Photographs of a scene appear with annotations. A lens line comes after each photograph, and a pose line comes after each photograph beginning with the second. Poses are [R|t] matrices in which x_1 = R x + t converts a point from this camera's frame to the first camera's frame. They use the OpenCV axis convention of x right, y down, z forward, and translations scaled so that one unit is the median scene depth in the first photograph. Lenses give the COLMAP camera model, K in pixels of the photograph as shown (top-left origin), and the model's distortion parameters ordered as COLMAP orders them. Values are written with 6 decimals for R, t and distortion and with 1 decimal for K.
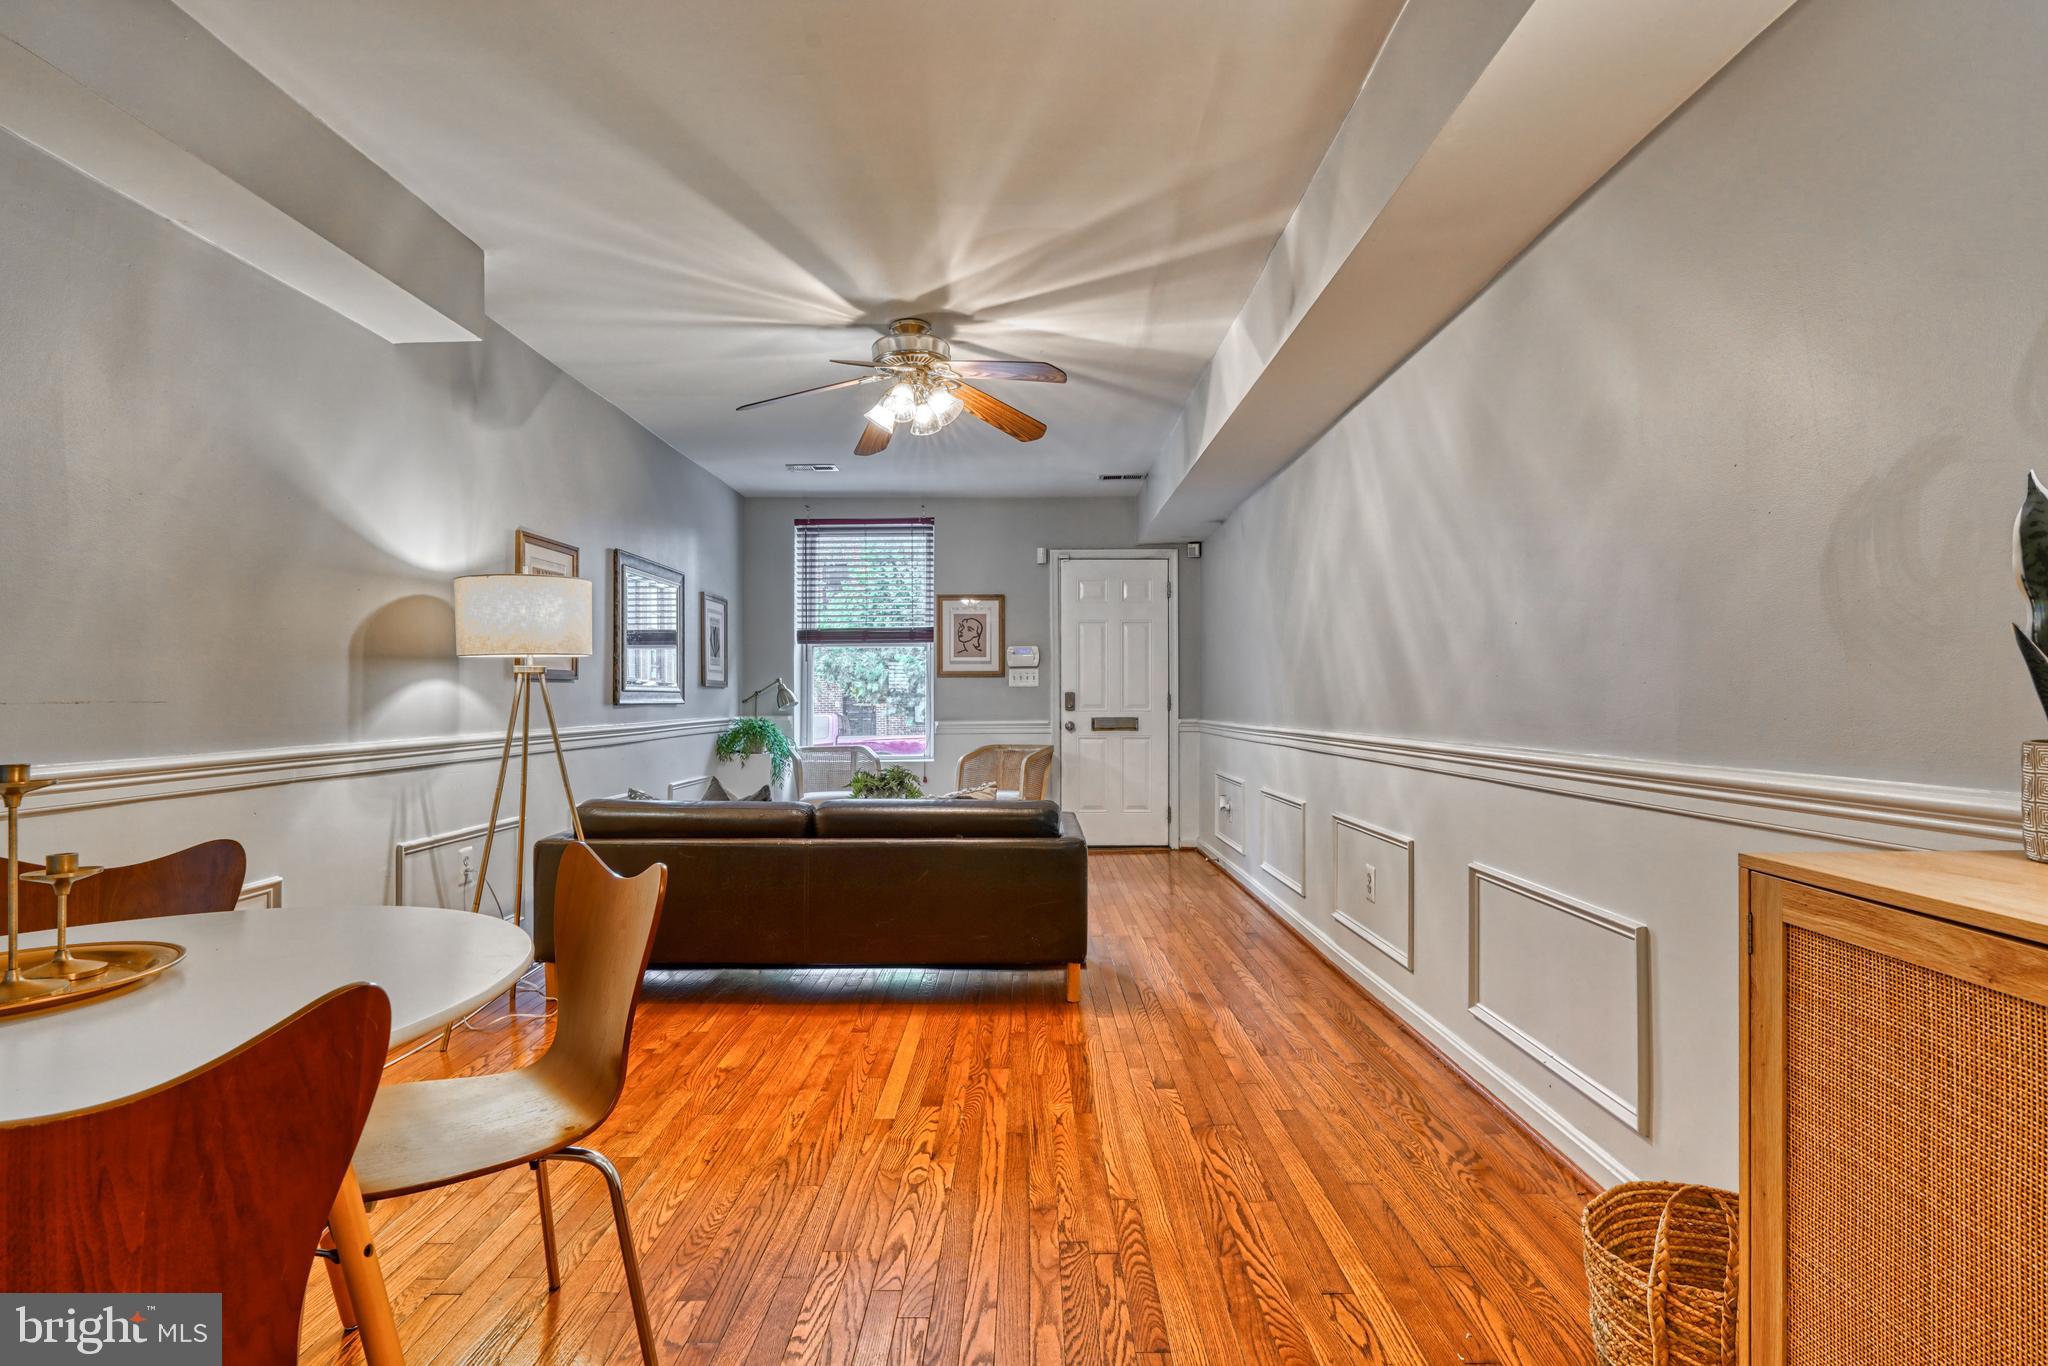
lens RADIAL K [[976.5, 0, 1012.7], [0, 976.5, 688.0], [0, 0, 1]] dist [-0.013506, 0.005493]
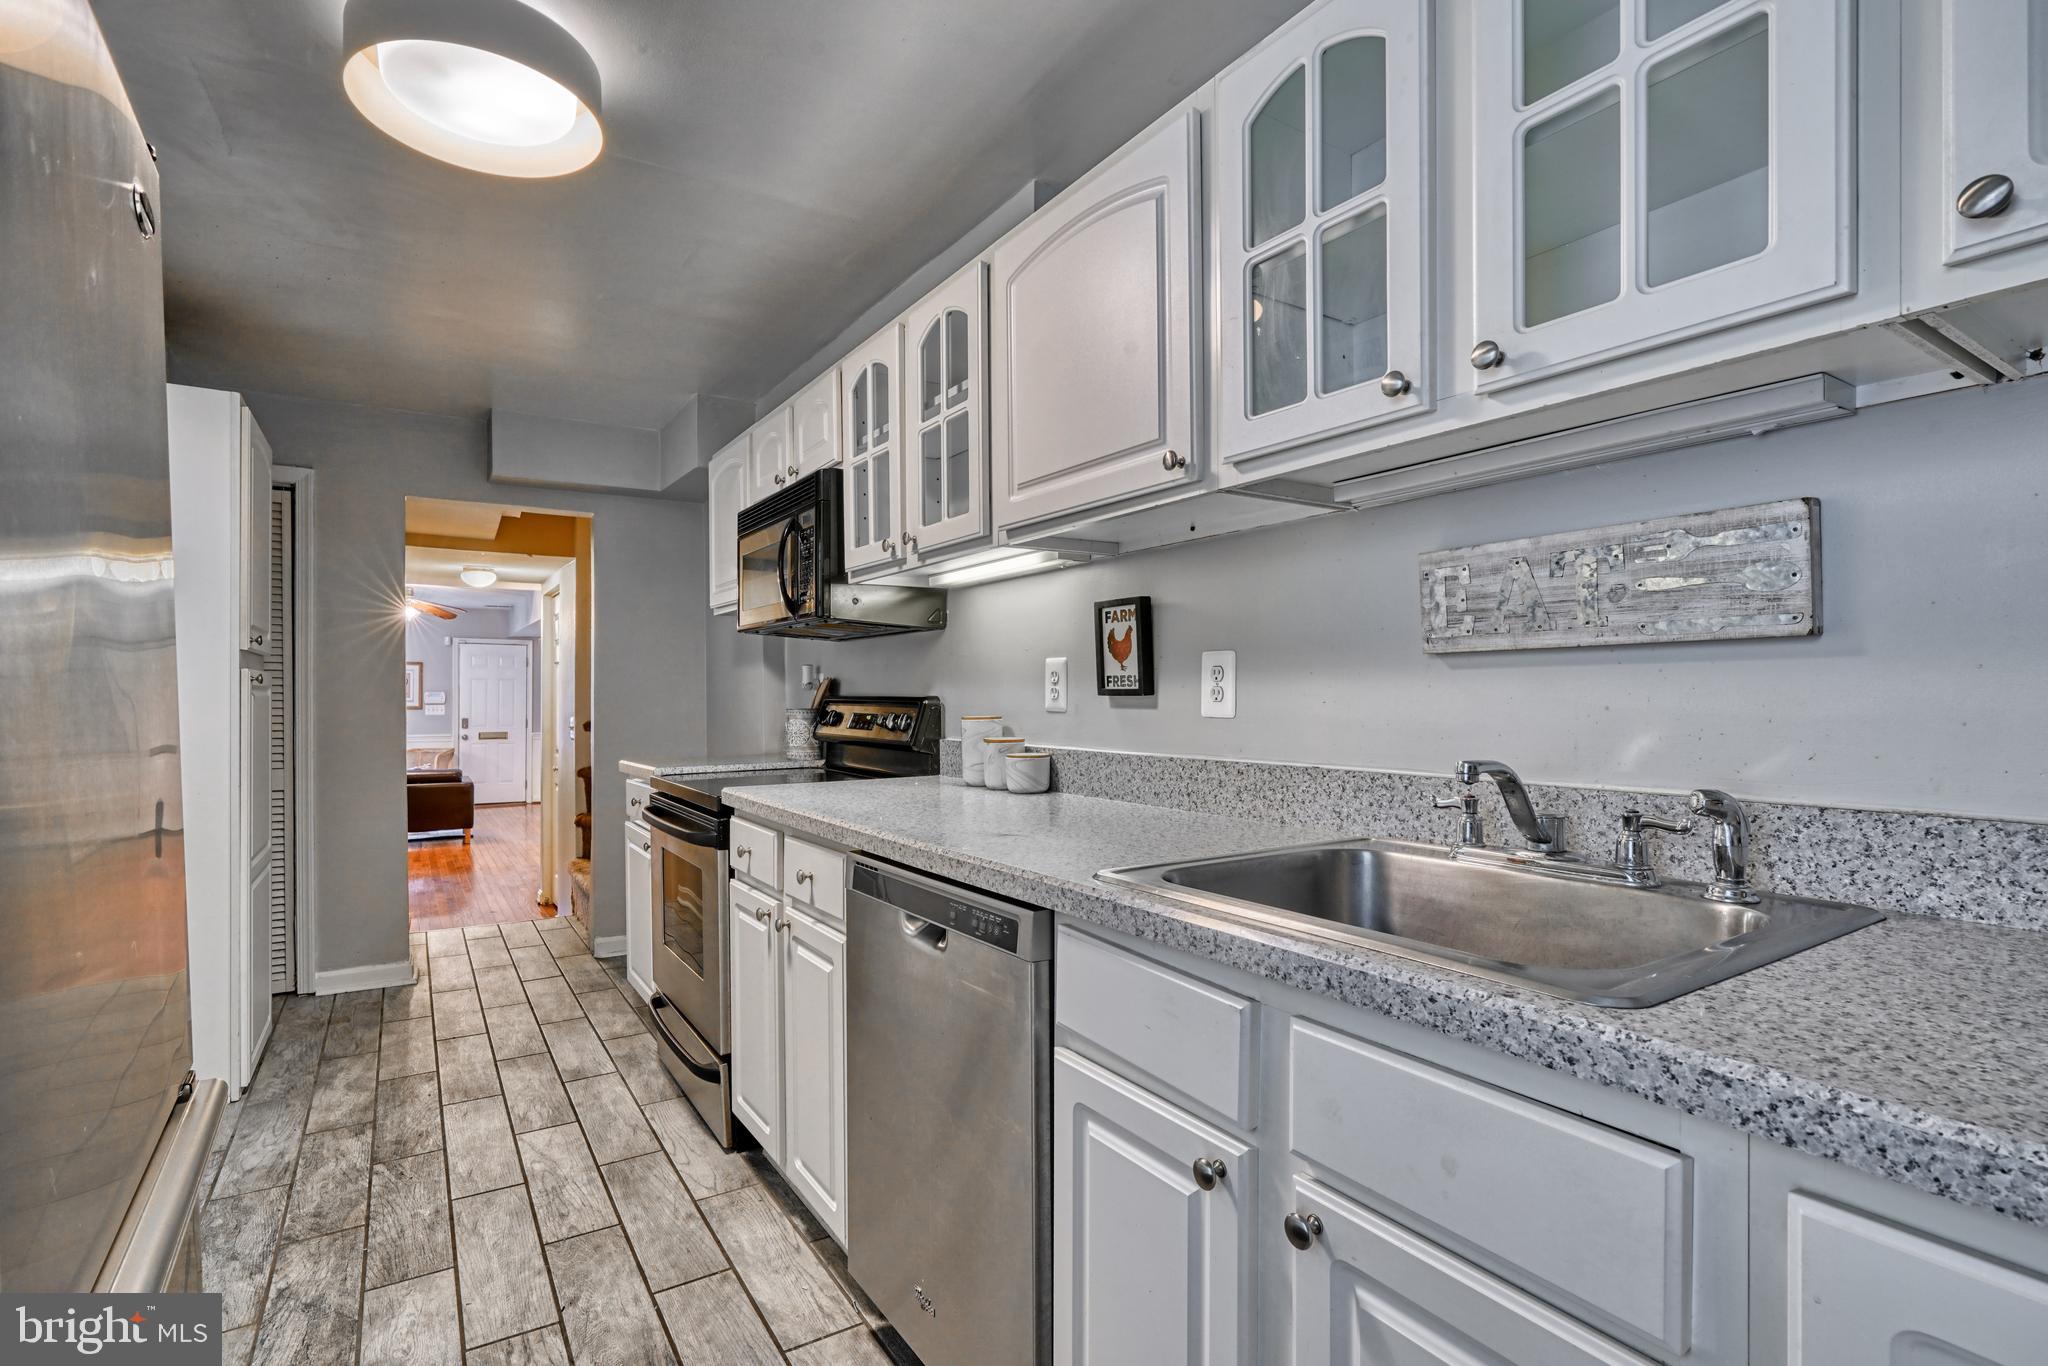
lens RADIAL K [[922.0, 0, 995.7], [0, 922.0, 698.4], [0, 0, 1]] dist [-0.009261, 0.000352]
pose [[0.832259, 0.006131, 0.554354, -0.110083], [-0.011428, 0.999916, 0.006099, -0.088902], [-0.554270, -0.011411, 0.832259, -1.563670]]
